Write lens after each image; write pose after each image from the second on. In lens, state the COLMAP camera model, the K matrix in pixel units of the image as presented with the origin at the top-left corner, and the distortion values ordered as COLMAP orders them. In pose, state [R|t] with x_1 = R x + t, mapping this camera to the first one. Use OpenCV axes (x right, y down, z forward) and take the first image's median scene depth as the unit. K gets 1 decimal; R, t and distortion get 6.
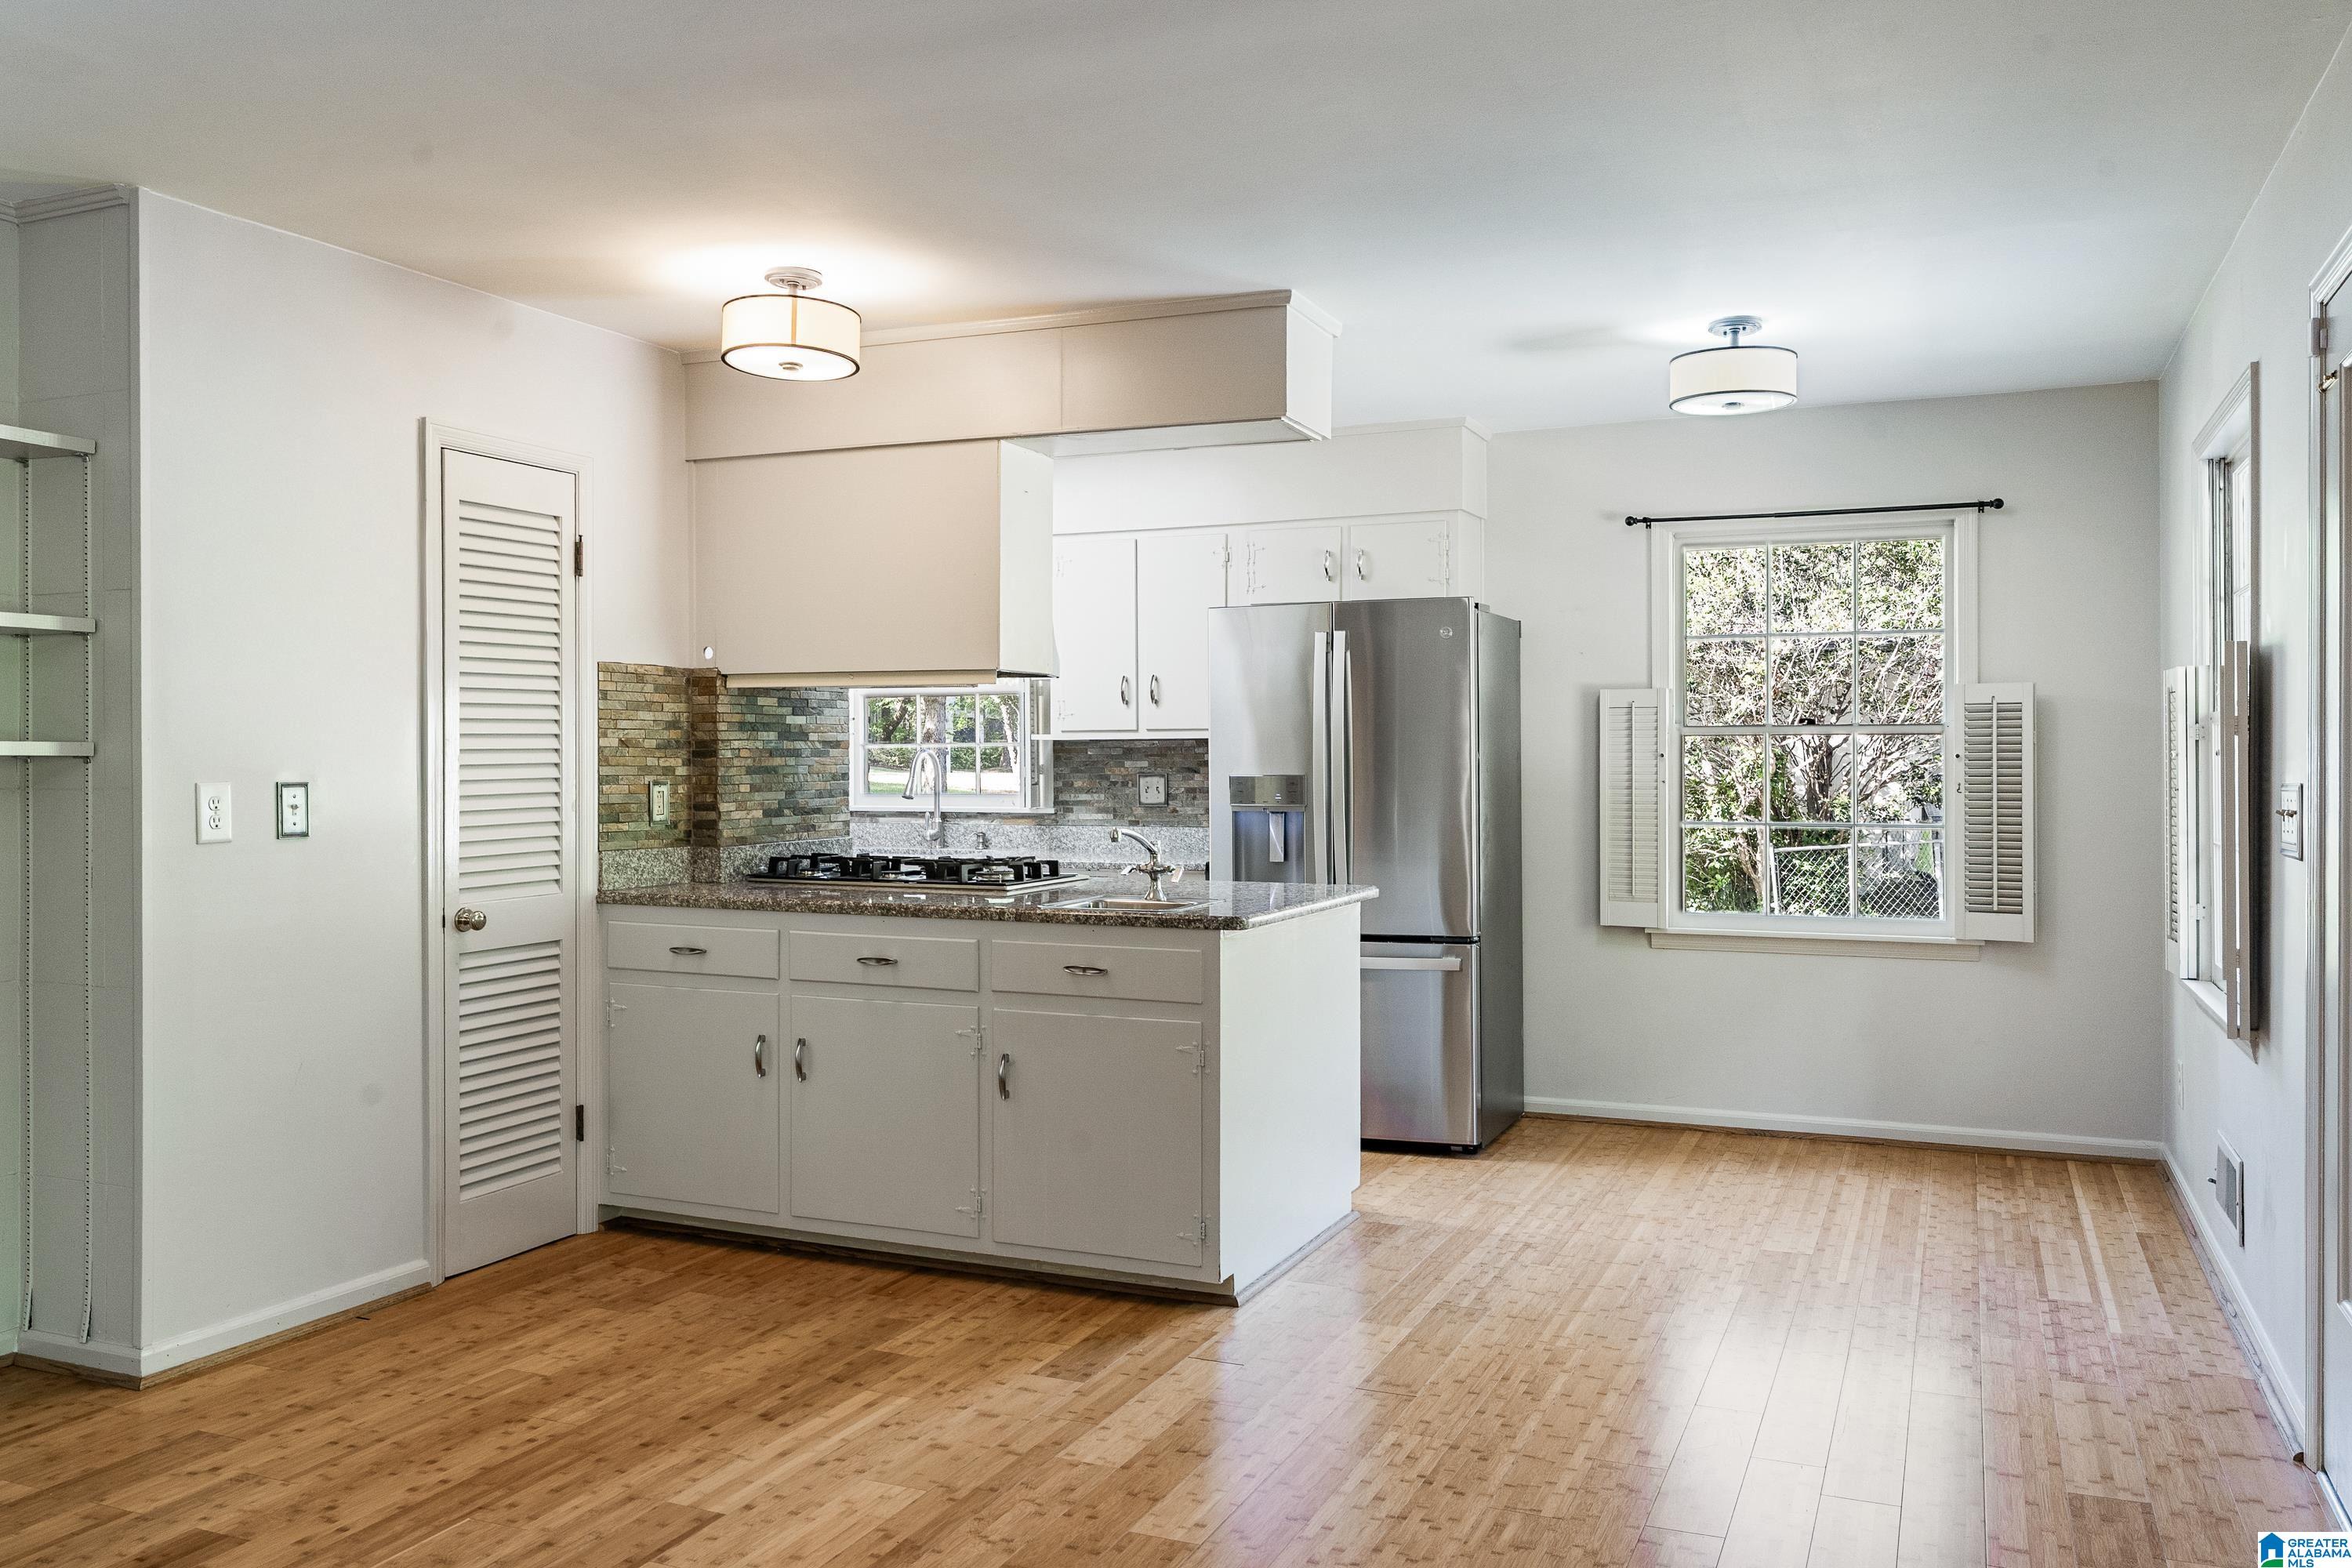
lens RADIAL K [[1757.2, 0, 1173.7], [0, 1757.2, 765.2], [0, 0, 1]] dist [0.008451, 0.003070]
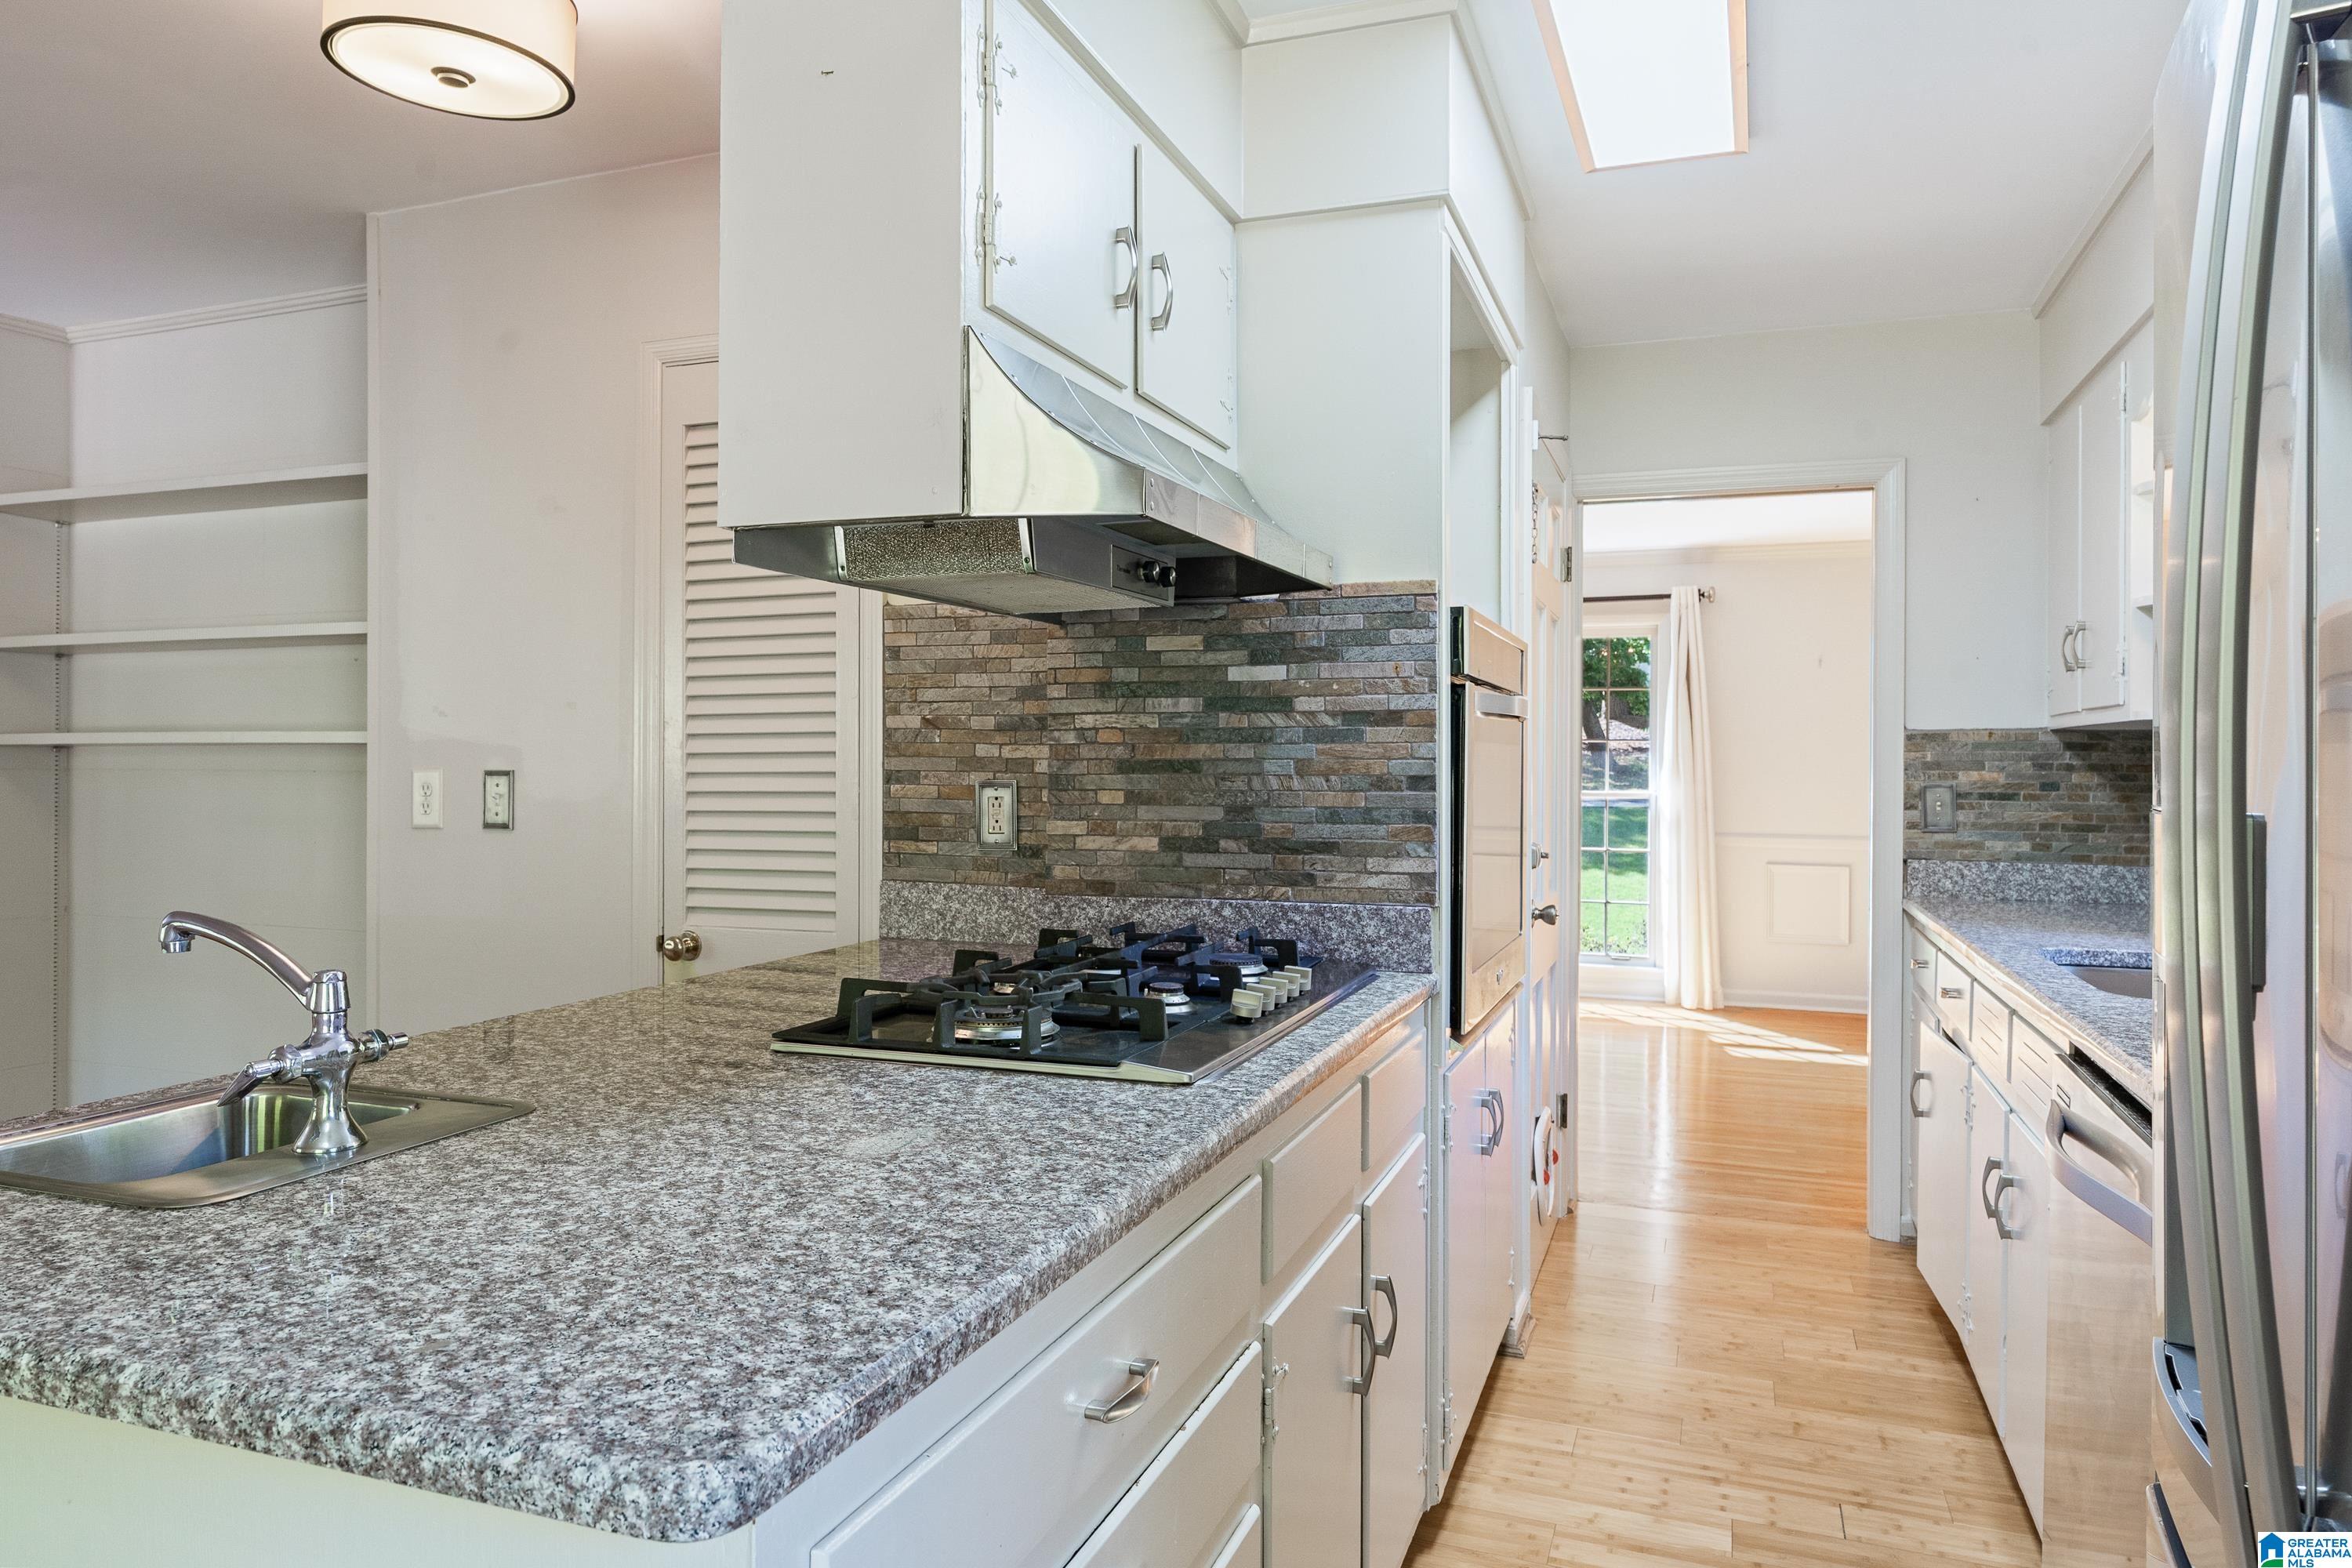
lens RADIAL K [[1481.9, 0, 1175.0], [0, 1481.9, 775.7], [0, 0, 1]] dist [-0.018127, 0.000273]
pose [[0.074864, 0.008975, -0.997153, 0.247781], [-0.009897, 0.999917, 0.008256, 0.001926], [0.997145, 0.009251, 0.074946, 1.012050]]
